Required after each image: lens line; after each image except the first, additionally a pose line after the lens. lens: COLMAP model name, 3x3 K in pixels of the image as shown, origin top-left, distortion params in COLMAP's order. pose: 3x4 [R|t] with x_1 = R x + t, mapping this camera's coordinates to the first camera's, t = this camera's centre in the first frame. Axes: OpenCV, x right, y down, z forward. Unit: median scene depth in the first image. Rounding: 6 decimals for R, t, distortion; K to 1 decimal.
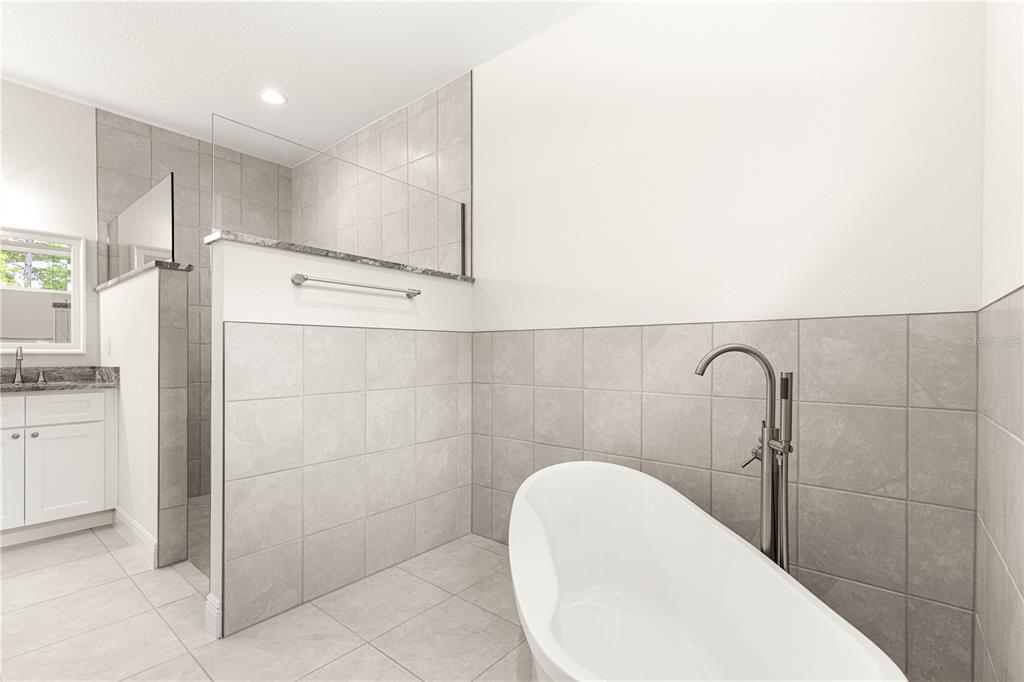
lens RADIAL K [[459.2, 0, 505.9], [0, 459.2, 339.3], [0, 0, 1]] dist [0.010794, -0.002462]
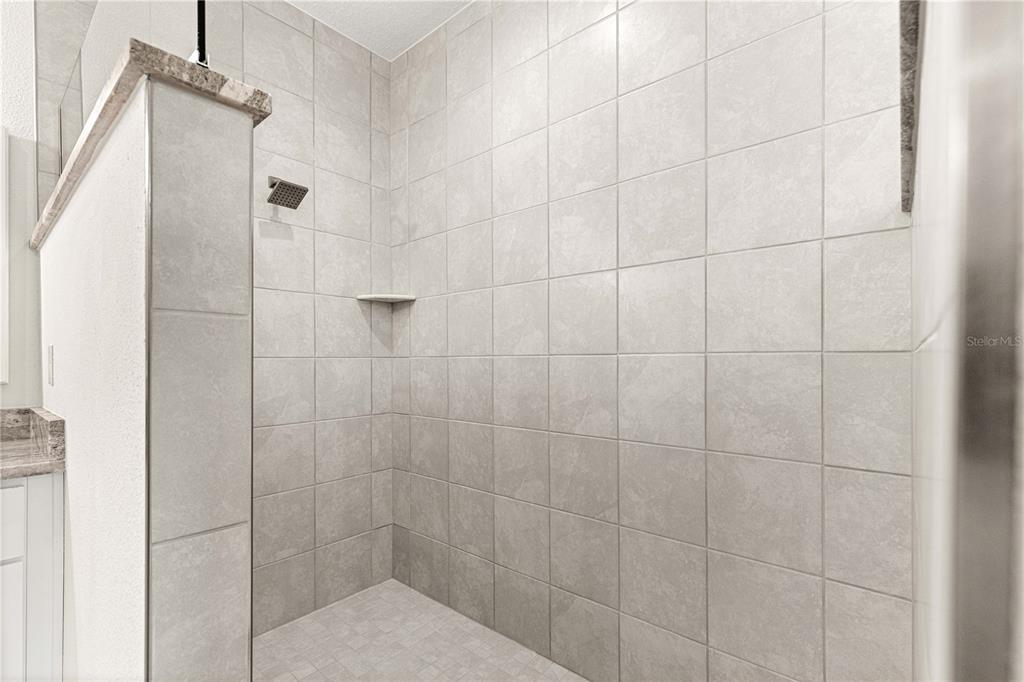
lens RADIAL K [[459.2, 0, 518.2], [0, 459.2, 341.7], [0, 0, 1]] dist [0.010794, -0.002462]
pose [[0.999962, -0.004065, -0.007730, -0.396067], [0.004013, 0.999969, -0.006767, -0.003933], [0.007758, 0.006735, 0.999947, 0.542406]]
